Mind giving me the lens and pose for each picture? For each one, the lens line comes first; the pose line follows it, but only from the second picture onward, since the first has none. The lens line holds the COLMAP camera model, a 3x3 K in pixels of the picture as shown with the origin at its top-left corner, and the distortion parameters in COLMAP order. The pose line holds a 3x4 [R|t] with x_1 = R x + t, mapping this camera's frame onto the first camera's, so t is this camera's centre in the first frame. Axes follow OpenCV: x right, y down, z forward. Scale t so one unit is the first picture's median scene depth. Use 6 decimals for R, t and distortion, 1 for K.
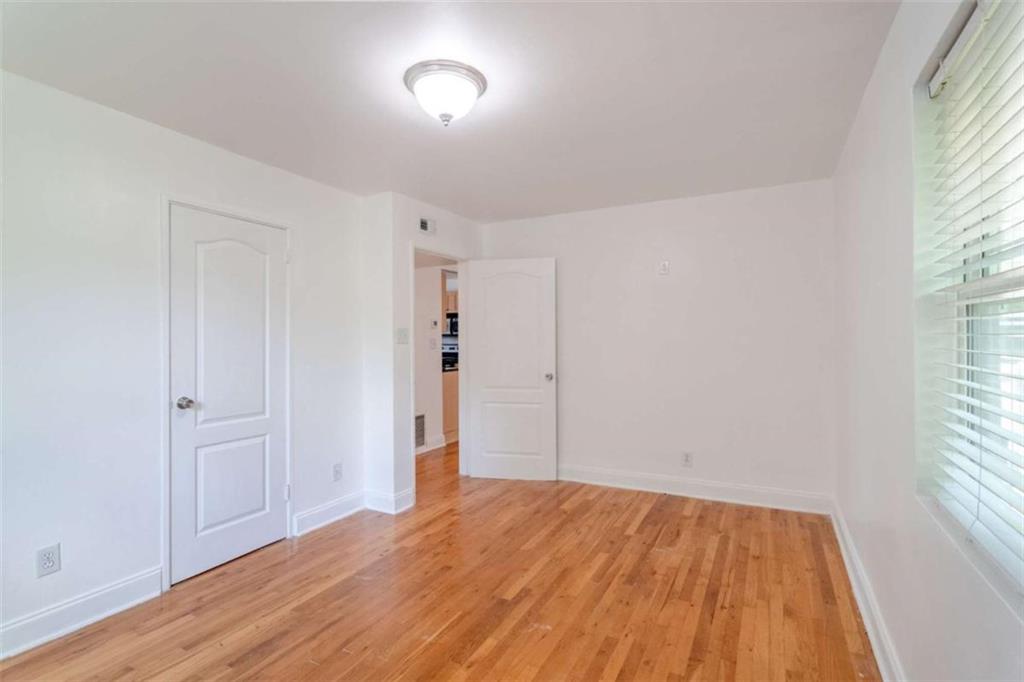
lens RADIAL K [[493.3, 0, 516.1], [0, 493.3, 336.5], [0, 0, 1]] dist [0.000384, 0.000059]
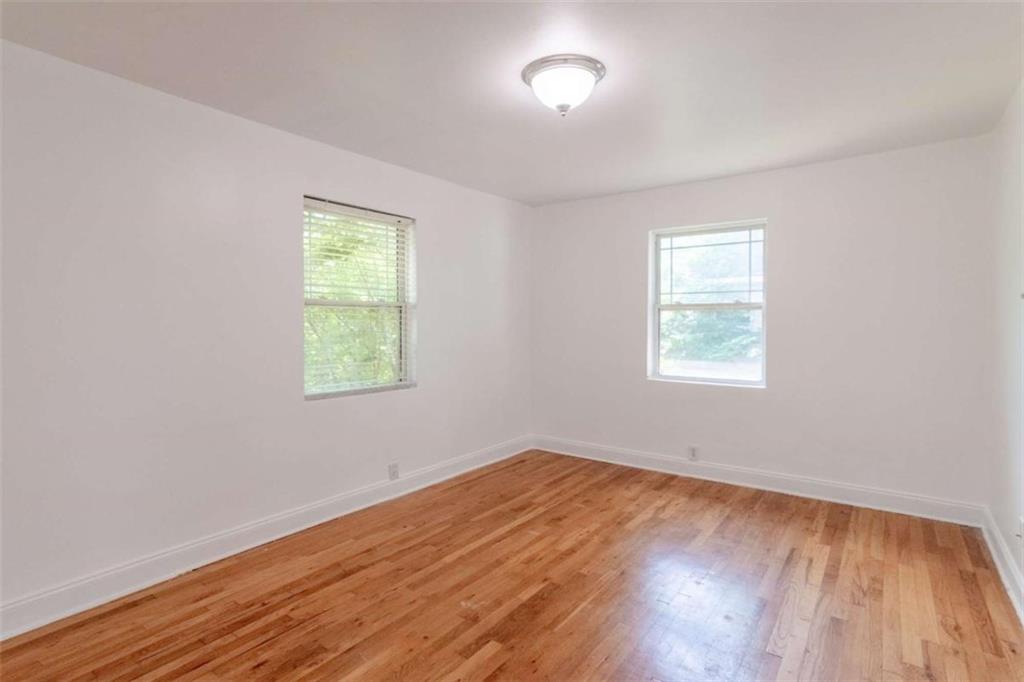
lens RADIAL K [[493.3, 0, 516.1], [0, 493.3, 336.5], [0, 0, 1]] dist [0.000384, 0.000059]
pose [[-0.989464, 0.006924, 0.144615, -0.171997], [0.009640, 0.999790, 0.018093, 0.048769], [-0.144460, 0.019297, -0.989323, 1.845239]]
